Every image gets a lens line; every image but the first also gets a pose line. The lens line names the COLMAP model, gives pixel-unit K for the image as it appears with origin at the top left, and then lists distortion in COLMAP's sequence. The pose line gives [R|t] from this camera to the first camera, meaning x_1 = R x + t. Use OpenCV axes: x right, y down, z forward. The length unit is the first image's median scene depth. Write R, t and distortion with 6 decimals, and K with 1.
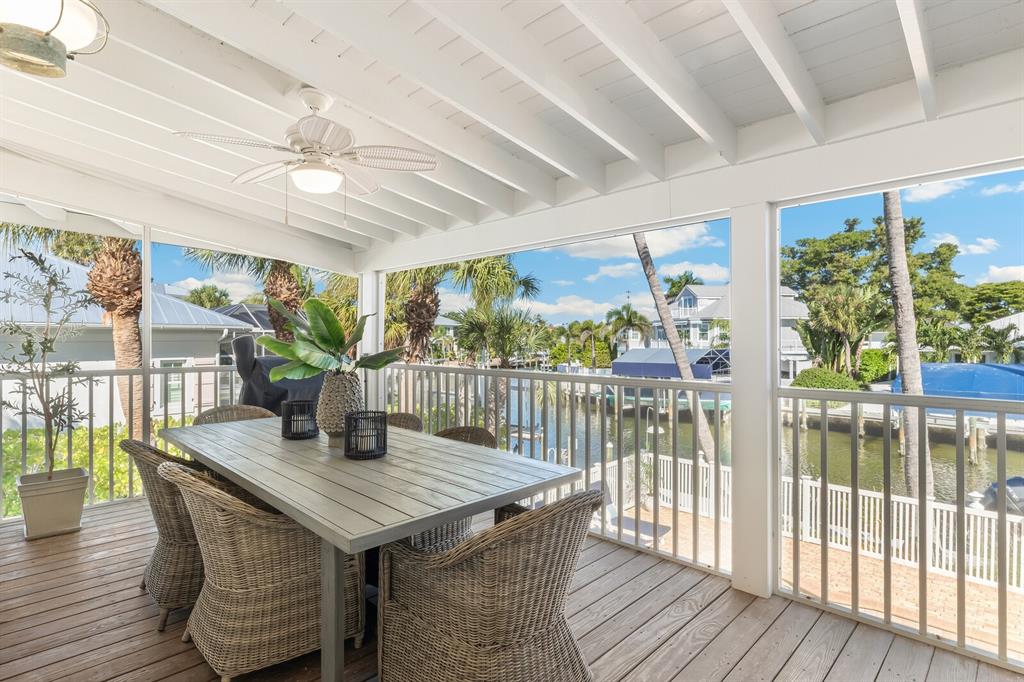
lens RADIAL K [[512.9, 0, 512.0], [0, 512.9, 341.0], [0, 0, 1]] dist [0.002113, -0.000134]
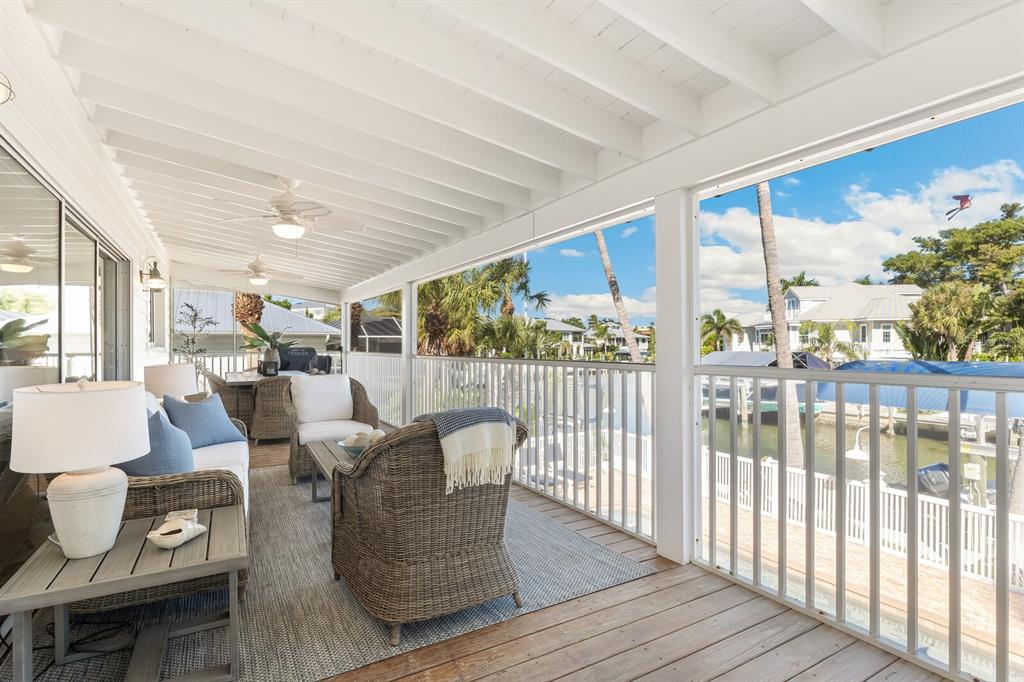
lens RADIAL K [[515.1, 0, 519.0], [0, 515.1, 330.3], [0, 0, 1]] dist [-0.000084, 0.022787]
pose [[0.966626, -0.010807, -0.255965, 0.147756], [0.002678, 0.999481, -0.032087, 0.005046], [0.256179, 0.030331, 0.966153, -0.118923]]
